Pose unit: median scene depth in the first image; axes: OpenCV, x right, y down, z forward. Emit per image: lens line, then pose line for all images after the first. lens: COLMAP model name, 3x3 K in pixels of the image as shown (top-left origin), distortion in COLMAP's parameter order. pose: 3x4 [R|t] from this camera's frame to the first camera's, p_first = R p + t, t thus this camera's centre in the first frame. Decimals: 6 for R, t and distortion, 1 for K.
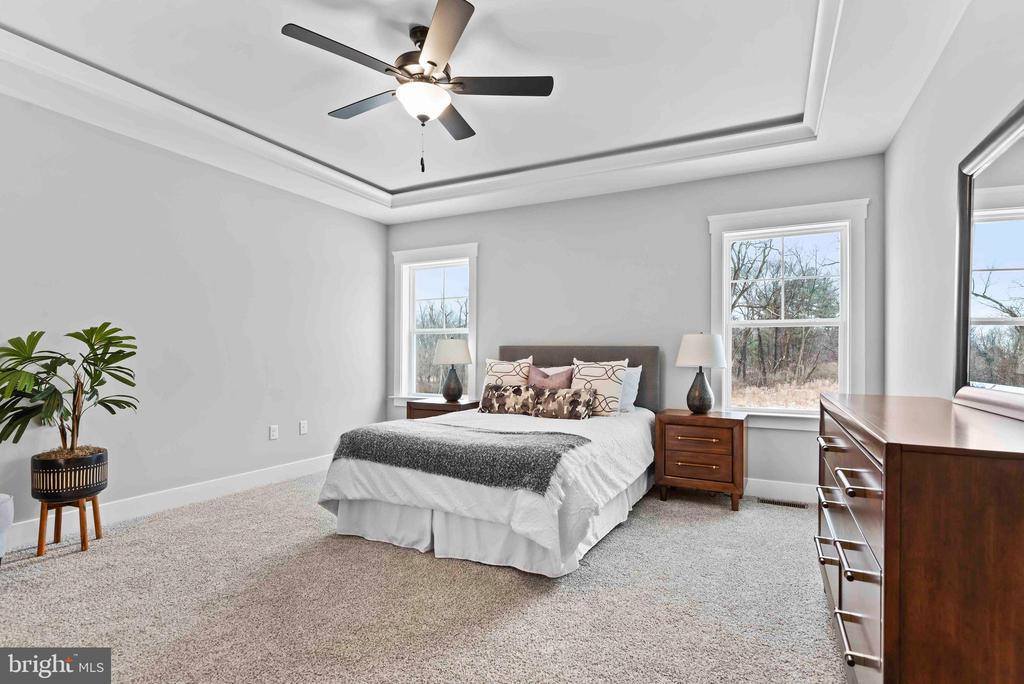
lens RADIAL K [[498.4, 0, 518.4], [0, 498.4, 350.0], [0, 0, 1]] dist [-0.000055, -0.000313]
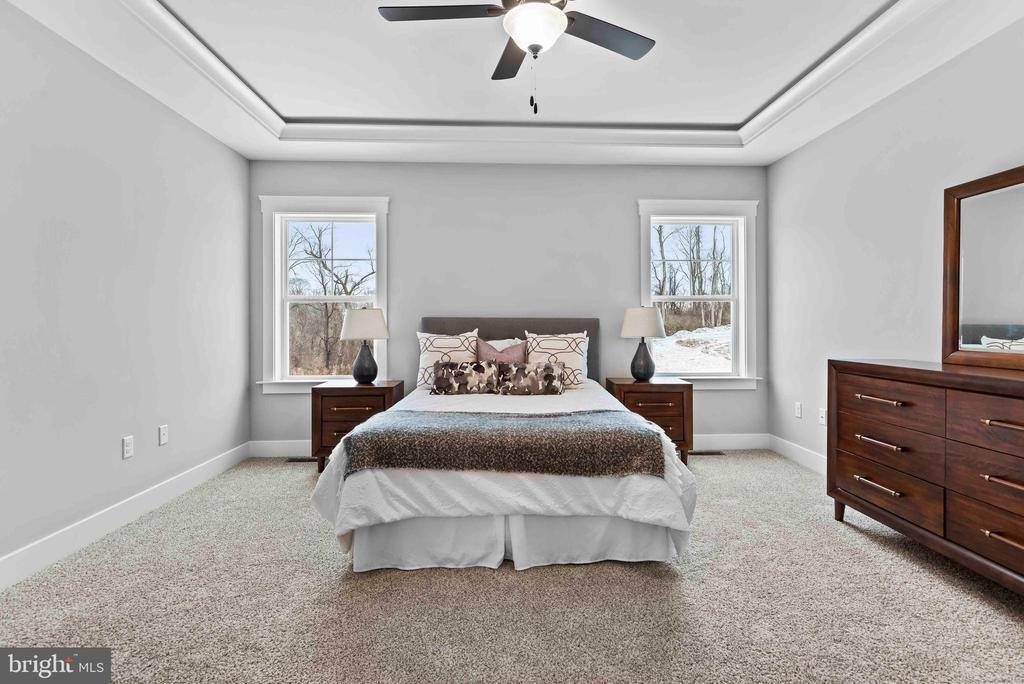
lens RADIAL K [[498.4, 0, 519.0], [0, 498.4, 320.3], [0, 0, 1]] dist [-0.000055, -0.000313]
pose [[0.874661, -0.002381, 0.484729, -0.397919], [0.000169, 0.999989, 0.004606, -0.008966], [-0.484734, -0.003947, 0.874653, 0.179828]]
